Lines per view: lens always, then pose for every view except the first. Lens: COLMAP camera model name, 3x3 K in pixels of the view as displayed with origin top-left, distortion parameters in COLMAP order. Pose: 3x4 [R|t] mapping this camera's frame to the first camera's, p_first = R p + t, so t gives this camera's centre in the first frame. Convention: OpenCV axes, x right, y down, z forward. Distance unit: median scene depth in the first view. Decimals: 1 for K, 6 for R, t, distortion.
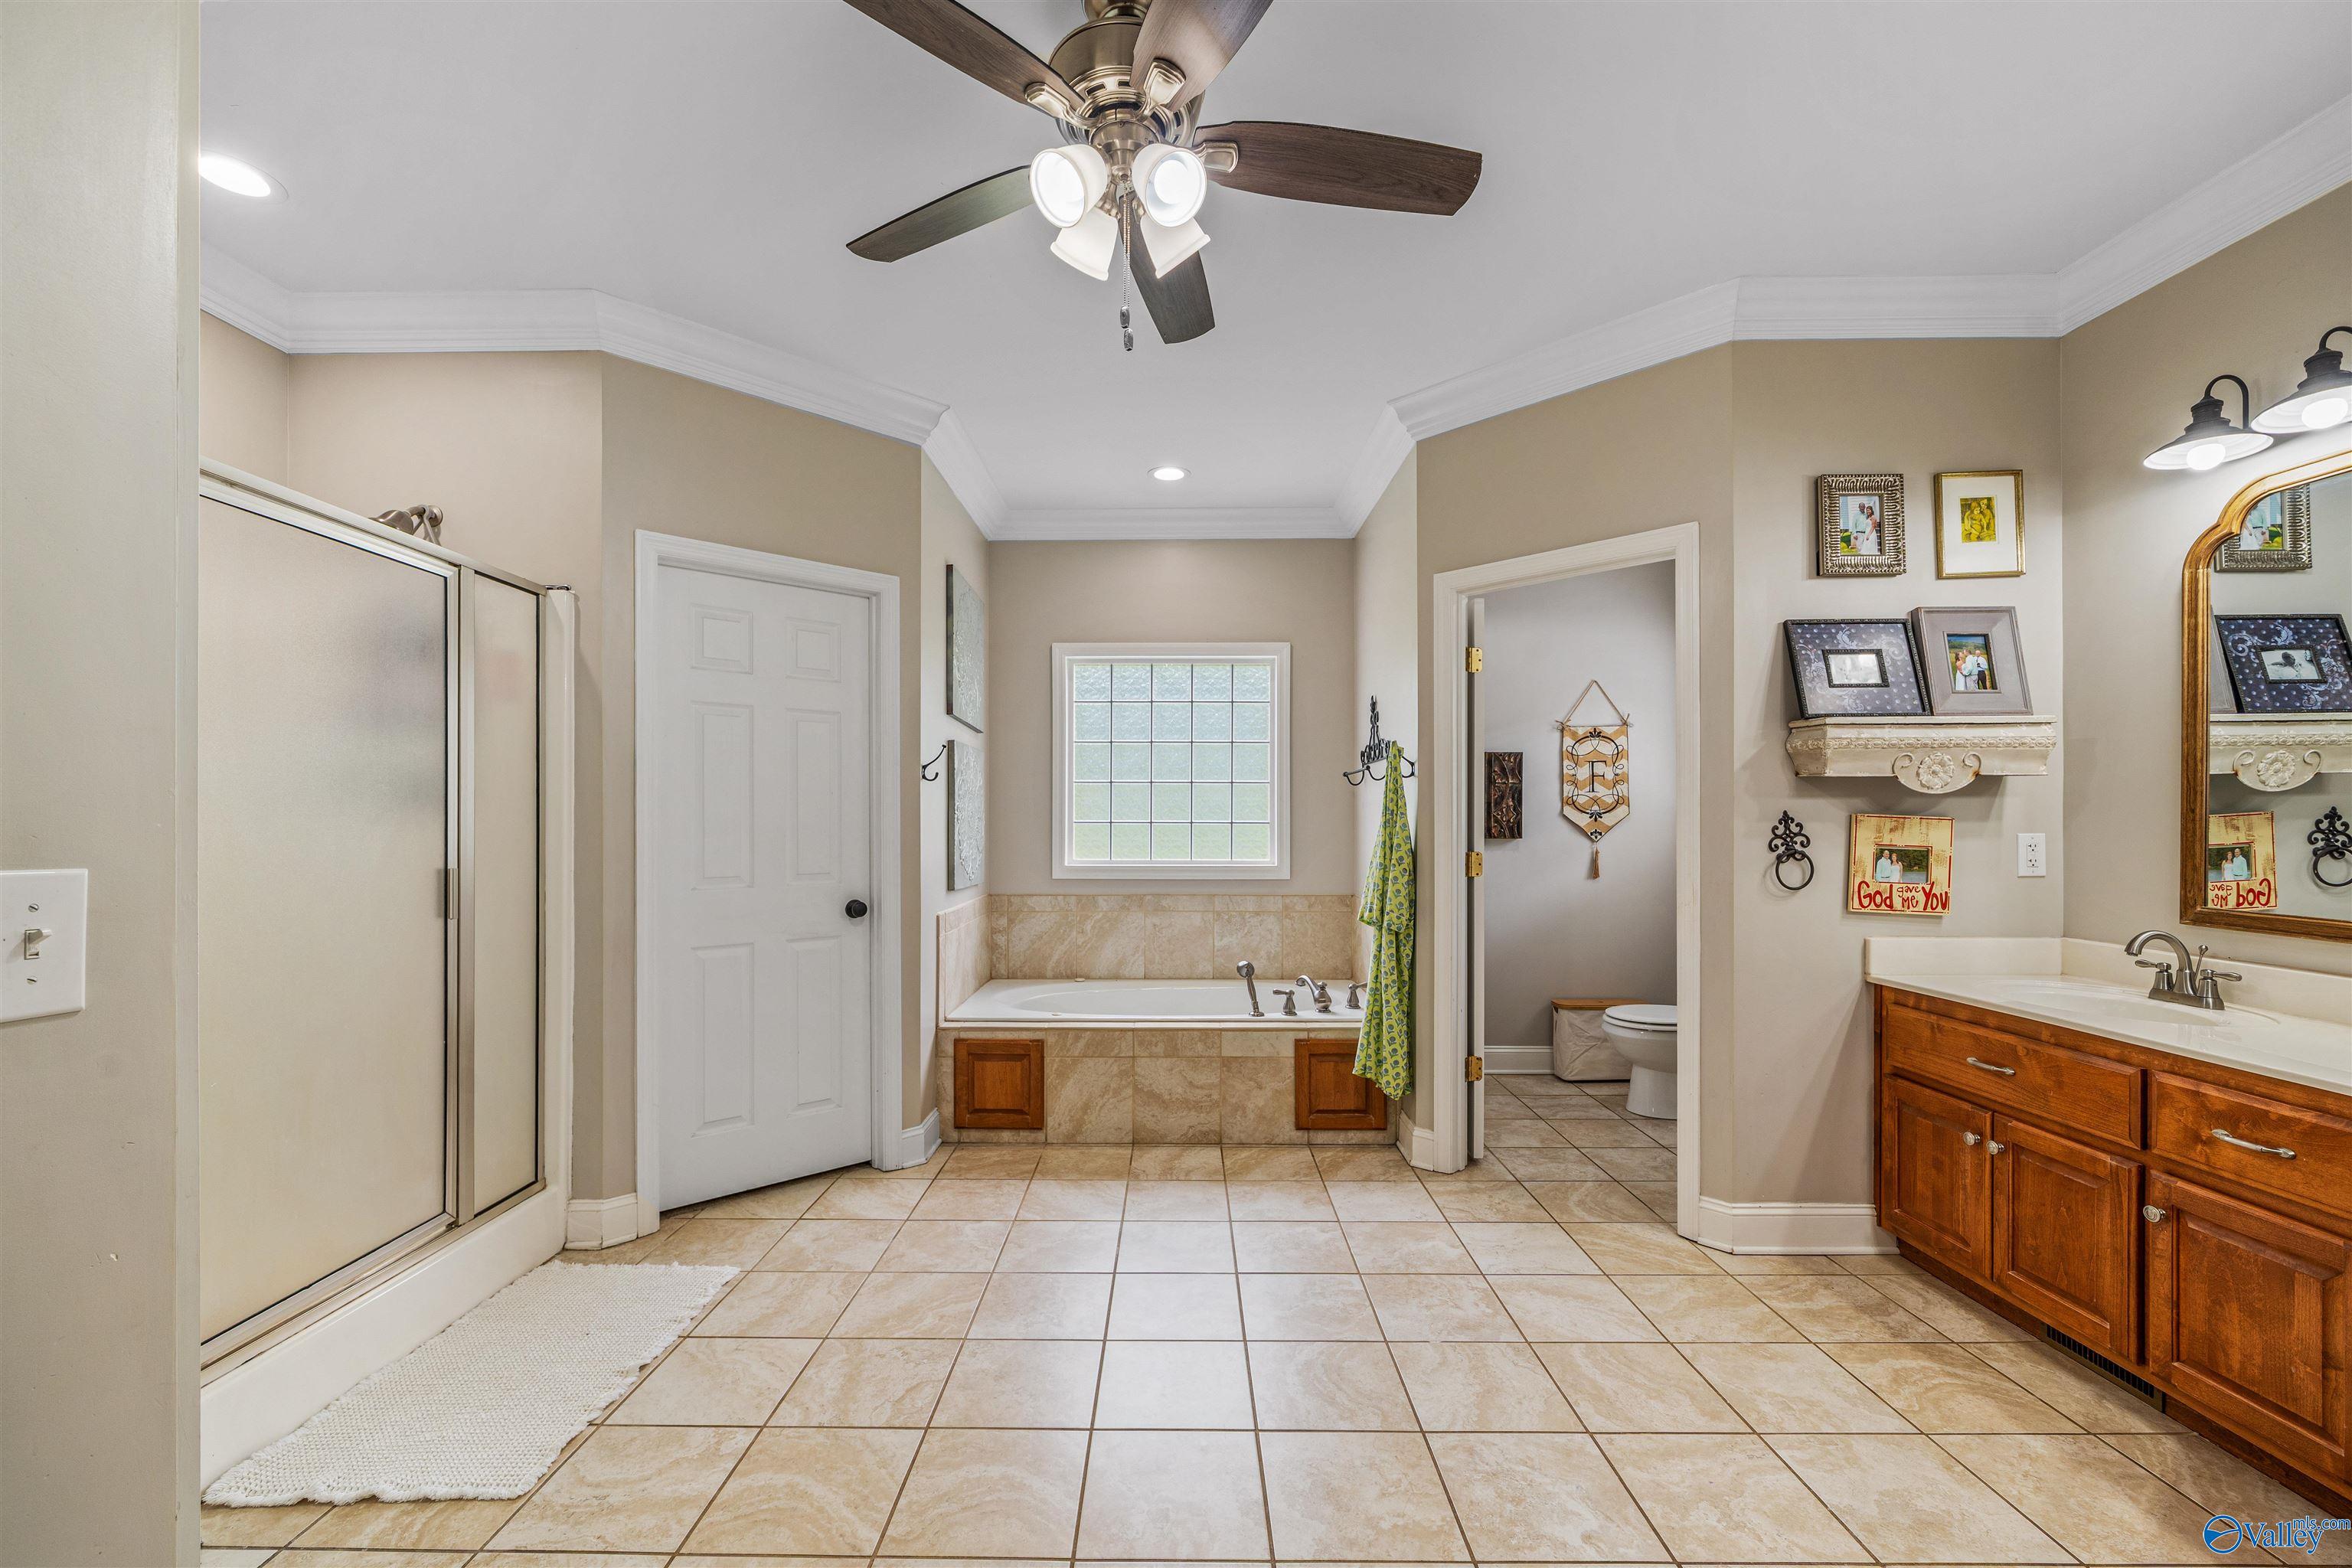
lens RADIAL K [[935.8, 0, 1154.9], [0, 935.8, 822.0], [0, 0, 1]] dist [-0.004253, 0.000104]
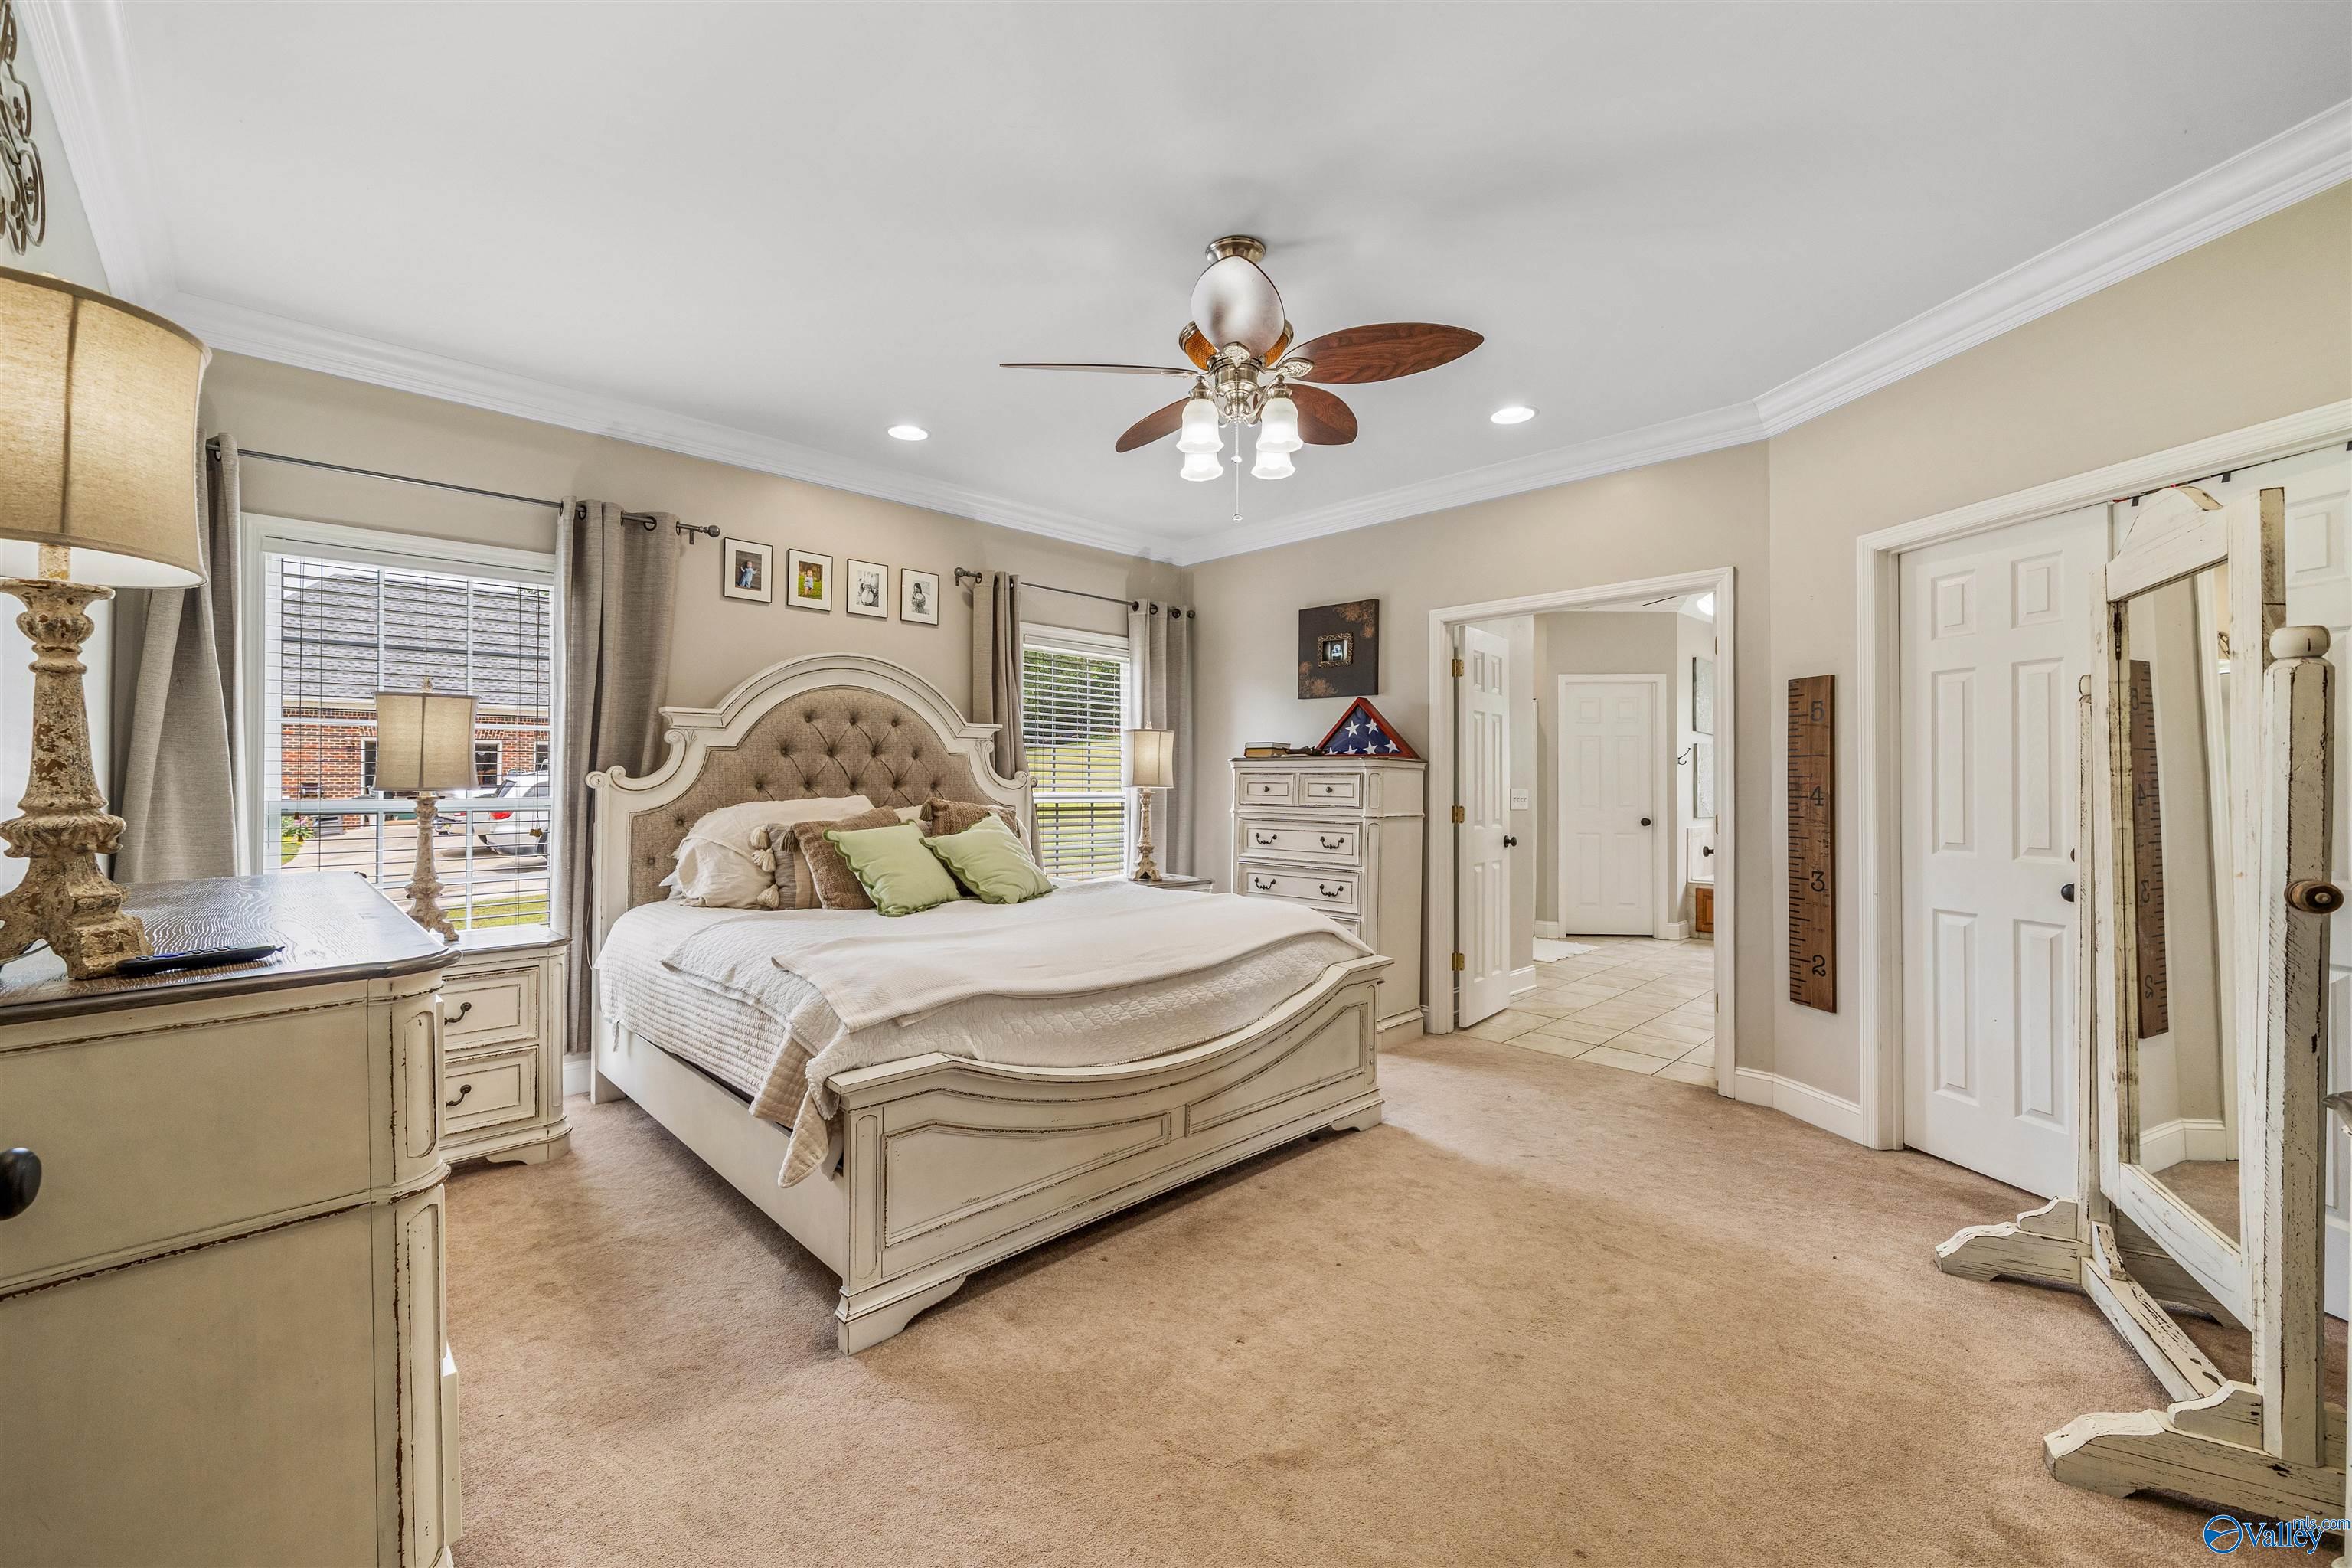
lens RADIAL K [[935.8, 0, 1151.6], [0, 935.8, 773.5], [0, 0, 1]] dist [-0.004253, 0.000104]
pose [[0.708394, -0.004497, -0.705803, 0.525894], [-0.003178, 0.999949, -0.009561, 0.001299], [0.705810, 0.009016, 0.708343, -1.766366]]
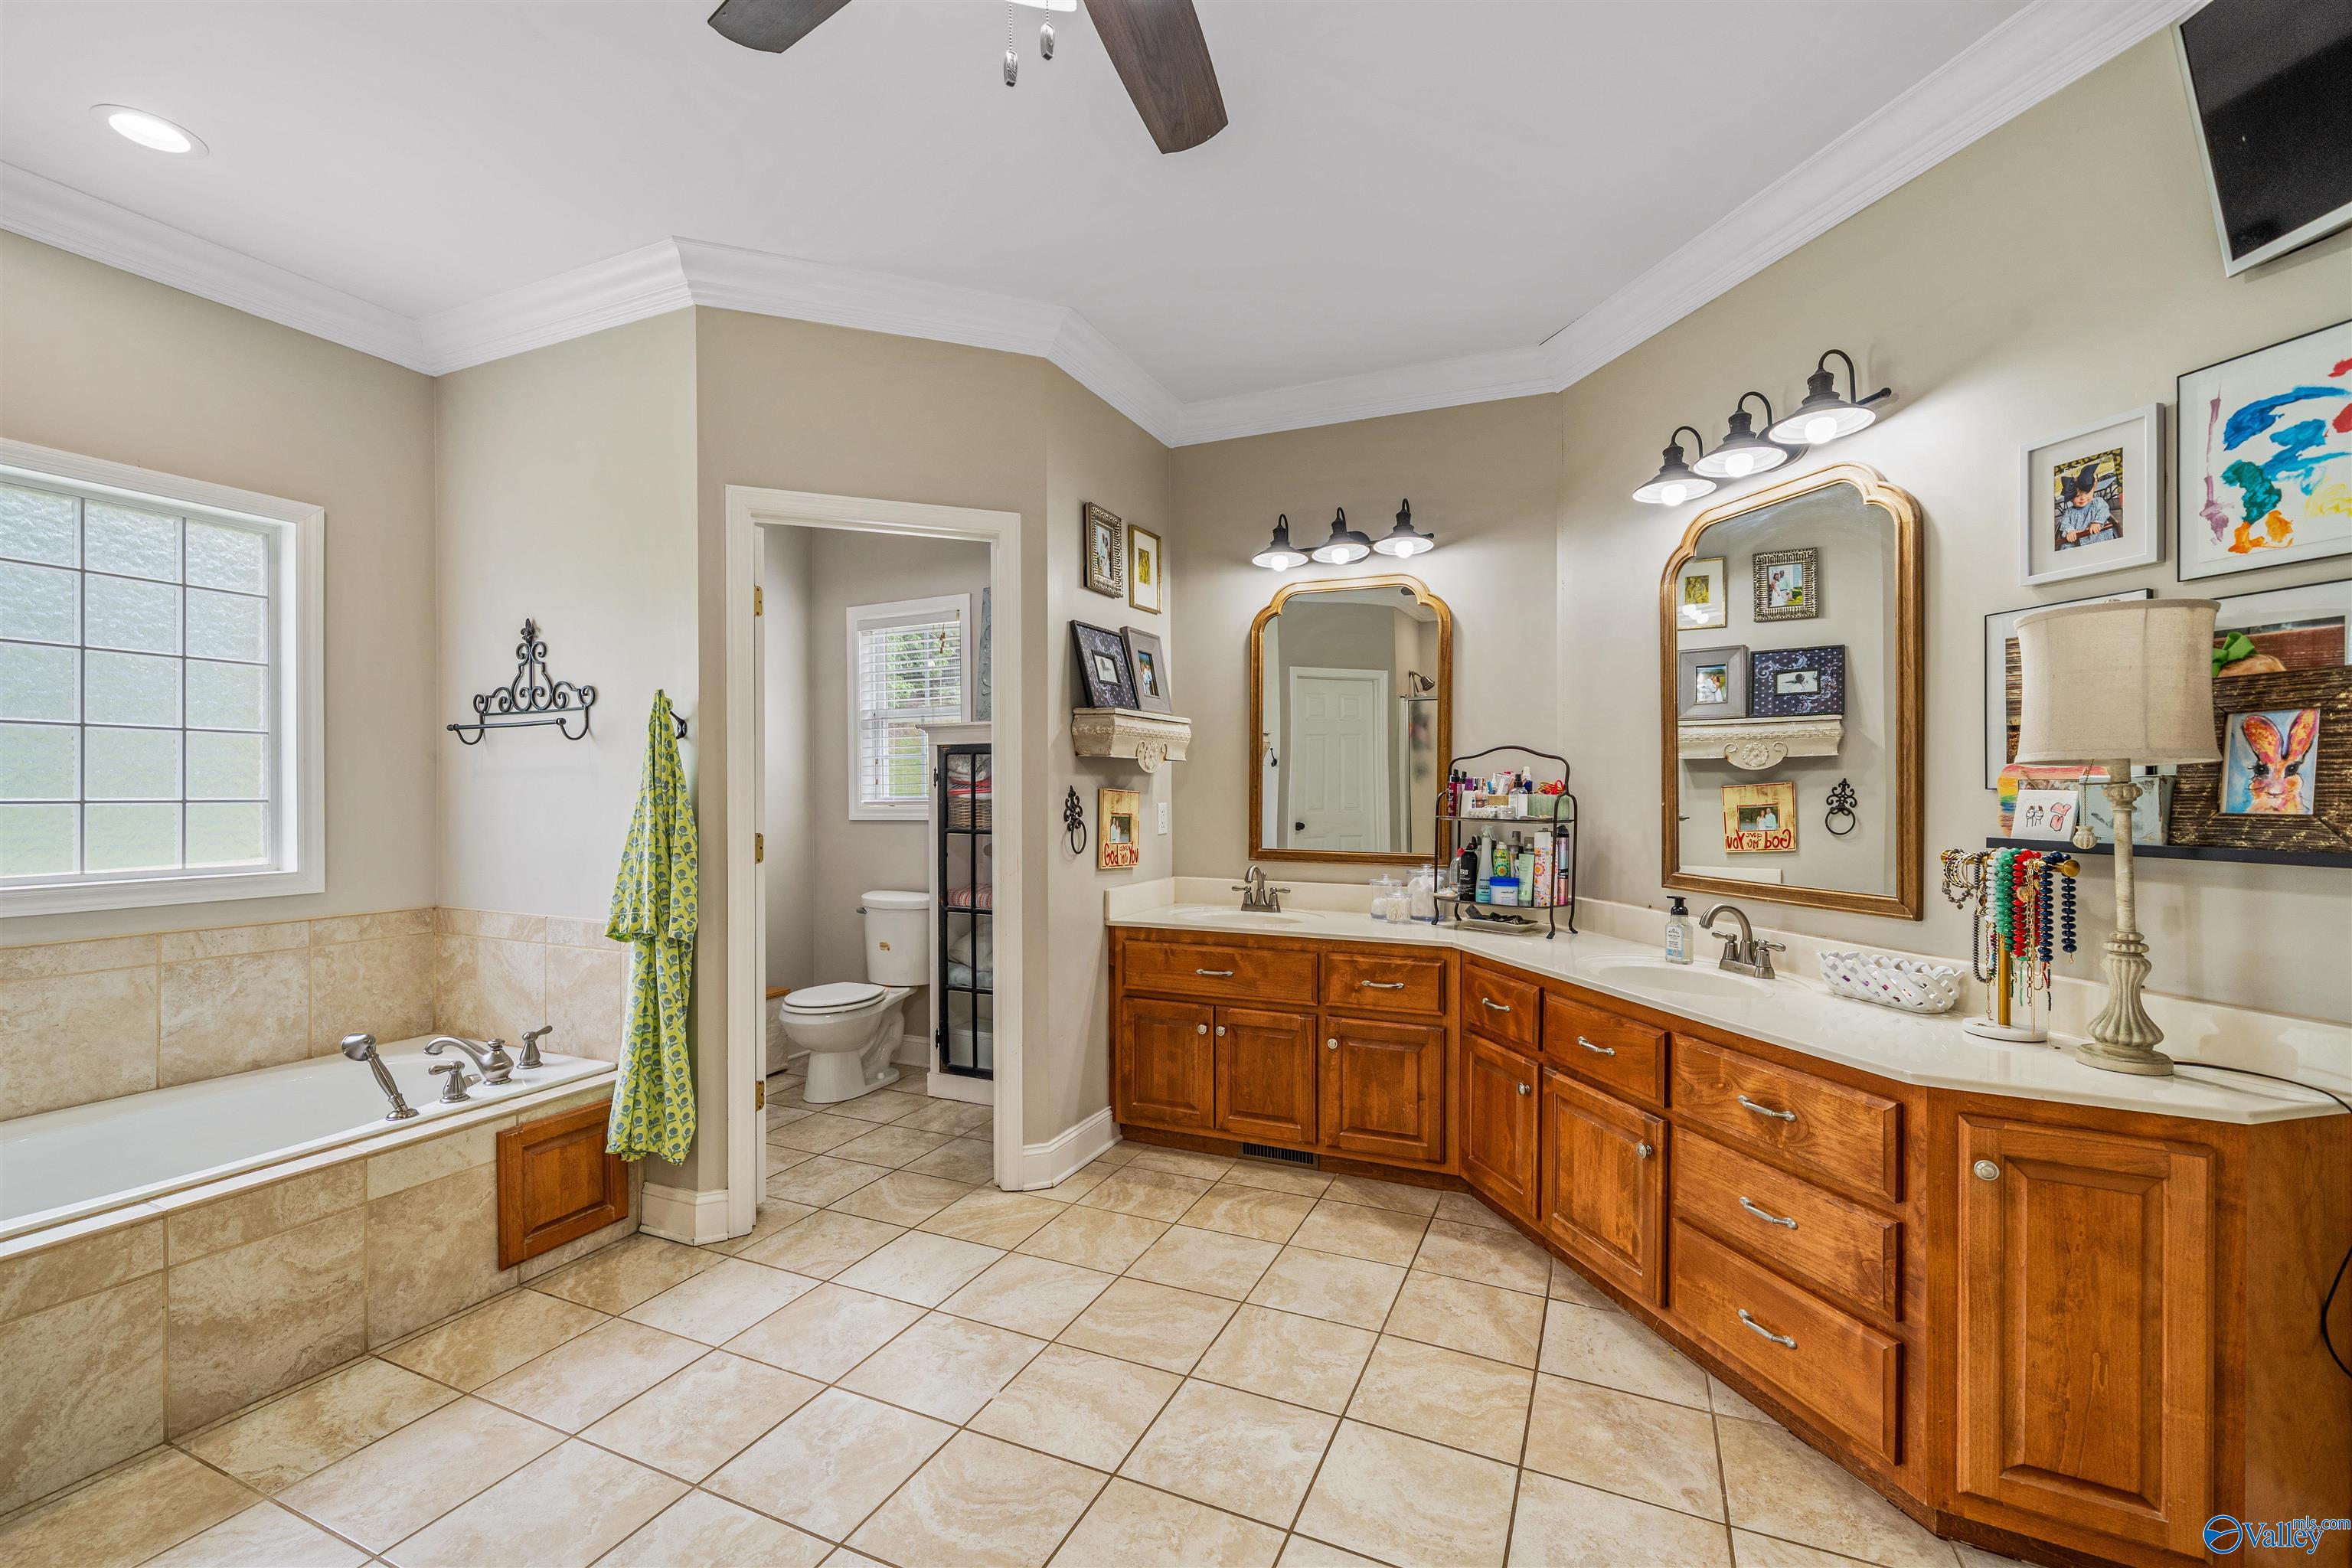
lens RADIAL K [[1001.9, 0, 1164.8], [0, 1001.9, 792.3], [0, 0, 1]] dist [0.001427, -0.000817]
pose [[0.403644, -0.001174, 0.914915, -0.391099], [0.004940, 0.999987, -0.000896, -0.001948], [-0.914903, 0.004881, 0.403645, 0.381376]]
